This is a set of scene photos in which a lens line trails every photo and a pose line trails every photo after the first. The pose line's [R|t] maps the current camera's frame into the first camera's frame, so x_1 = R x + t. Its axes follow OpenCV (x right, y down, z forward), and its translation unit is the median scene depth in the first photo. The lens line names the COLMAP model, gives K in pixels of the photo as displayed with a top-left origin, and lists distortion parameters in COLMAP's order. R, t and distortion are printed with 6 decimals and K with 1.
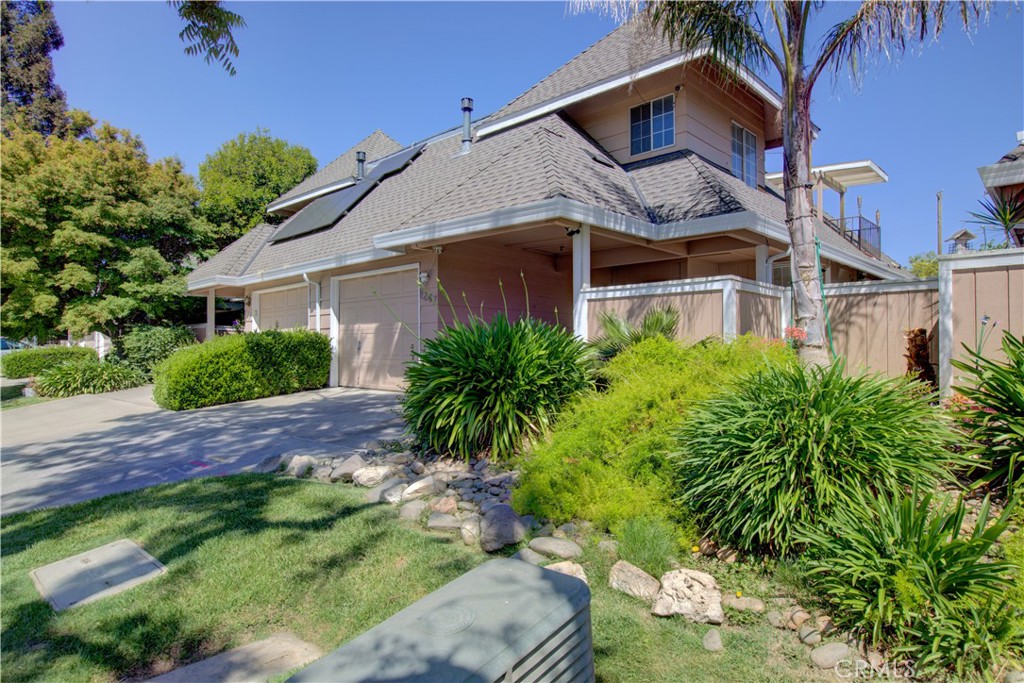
lens RADIAL K [[587.0, 0, 512.0], [0, 587.0, 341.5], [0, 0, 1]] dist [-0.000775, -0.000081]
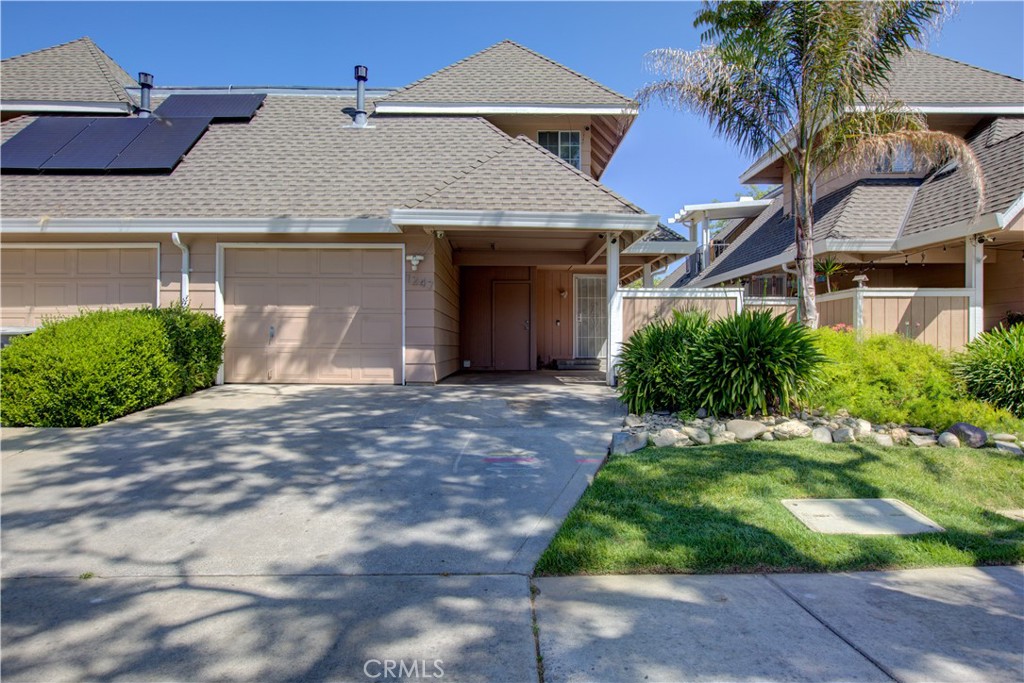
lens RADIAL K [[587.0, 0, 512.0], [0, 587.0, 341.5], [0, 0, 1]] dist [-0.000775, -0.000081]
pose [[0.718584, 0.009382, 0.695377, -0.637259], [-0.013237, 0.999912, 0.000188, 0.017284], [-0.695314, -0.009339, 0.718646, 0.199764]]
